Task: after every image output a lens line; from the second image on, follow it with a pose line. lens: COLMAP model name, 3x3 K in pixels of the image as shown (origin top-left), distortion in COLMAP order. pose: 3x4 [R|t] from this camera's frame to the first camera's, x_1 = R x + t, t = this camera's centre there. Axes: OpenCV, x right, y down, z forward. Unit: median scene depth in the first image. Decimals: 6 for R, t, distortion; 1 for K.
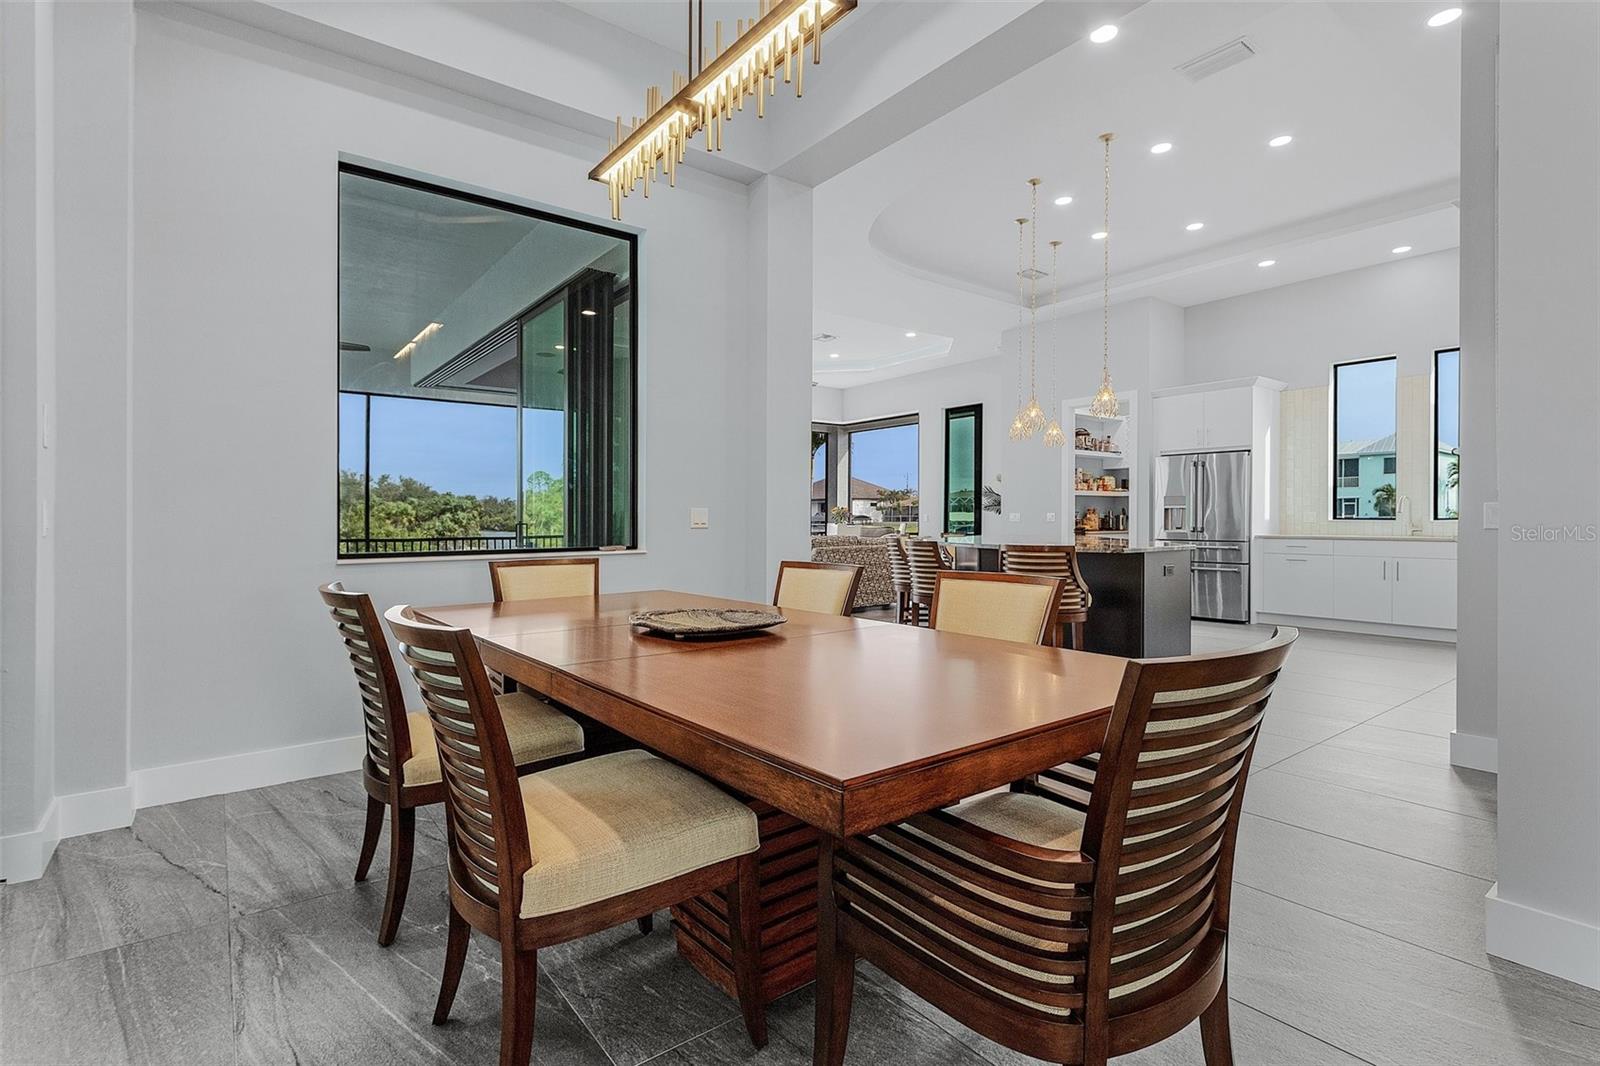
lens RADIAL K [[751.0, 0, 789.6], [0, 751.0, 534.3], [0, 0, 1]] dist [-0.001046, 0.000485]
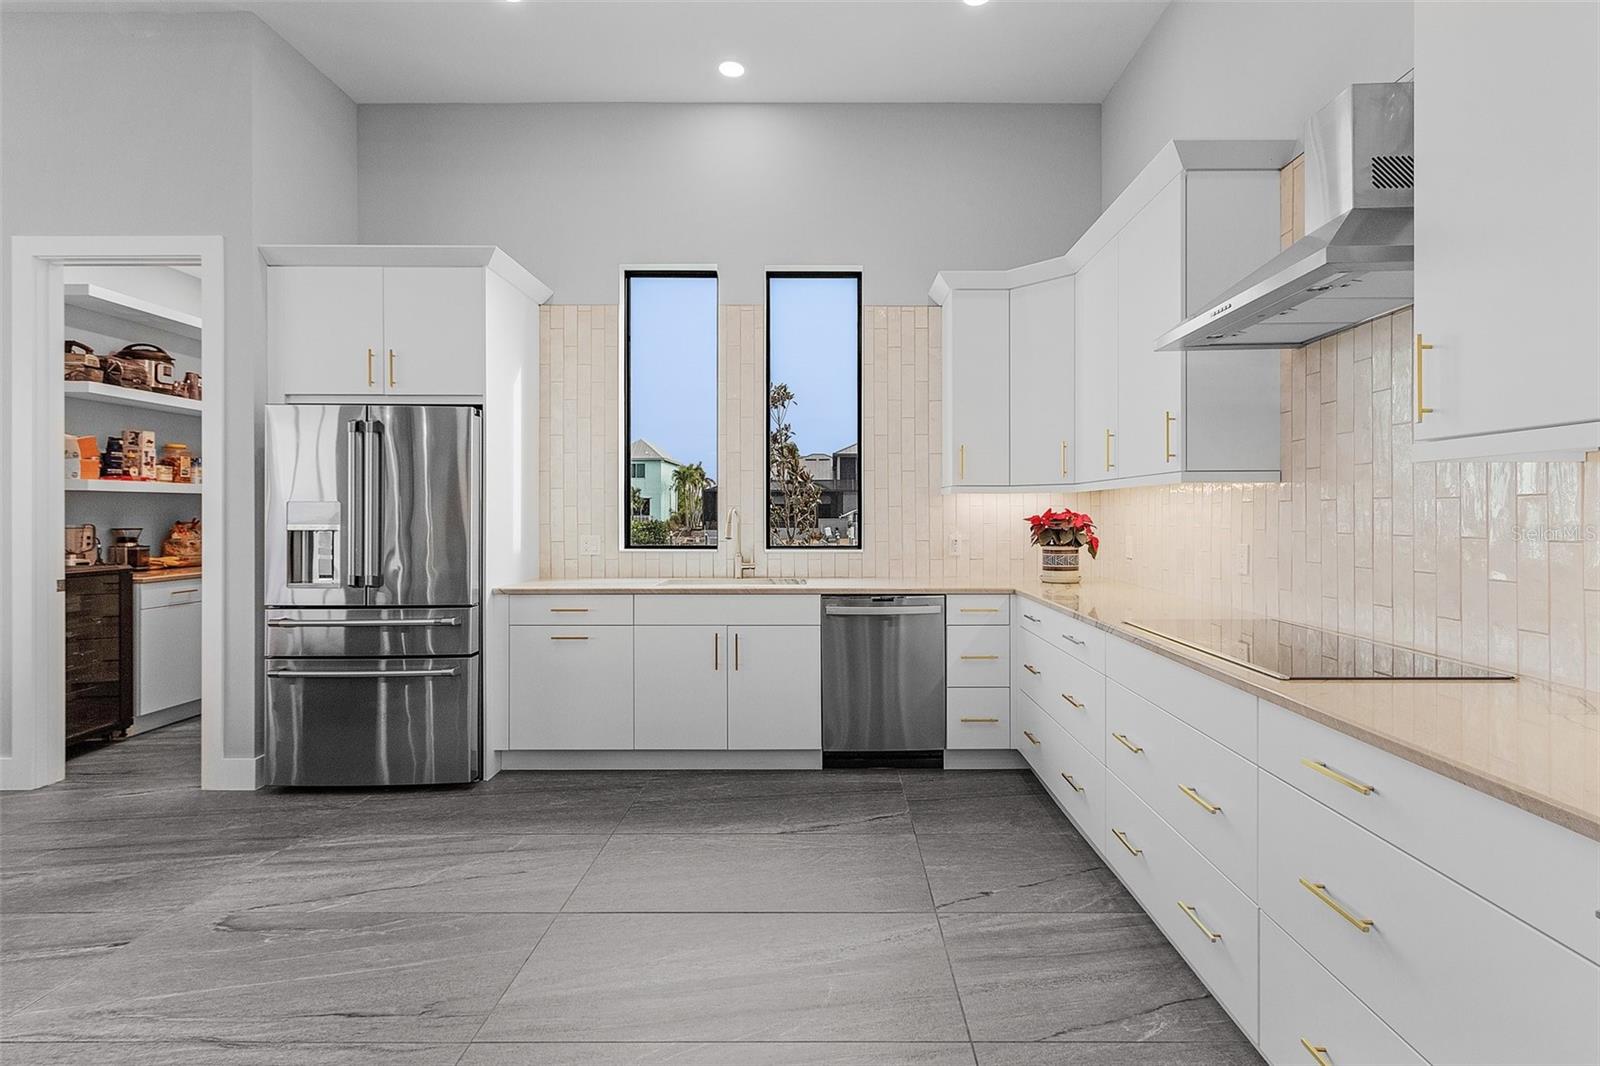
lens RADIAL K [[751.0, 0, 824.5], [0, 751.0, 499.1], [0, 0, 1]] dist [-0.001046, 0.000485]
pose [[0.595471, 0.015891, 0.803219, 0.329134], [0.017453, 0.999312, -0.032710, -0.031842], [-0.803187, 0.033497, 0.594784, 0.497018]]
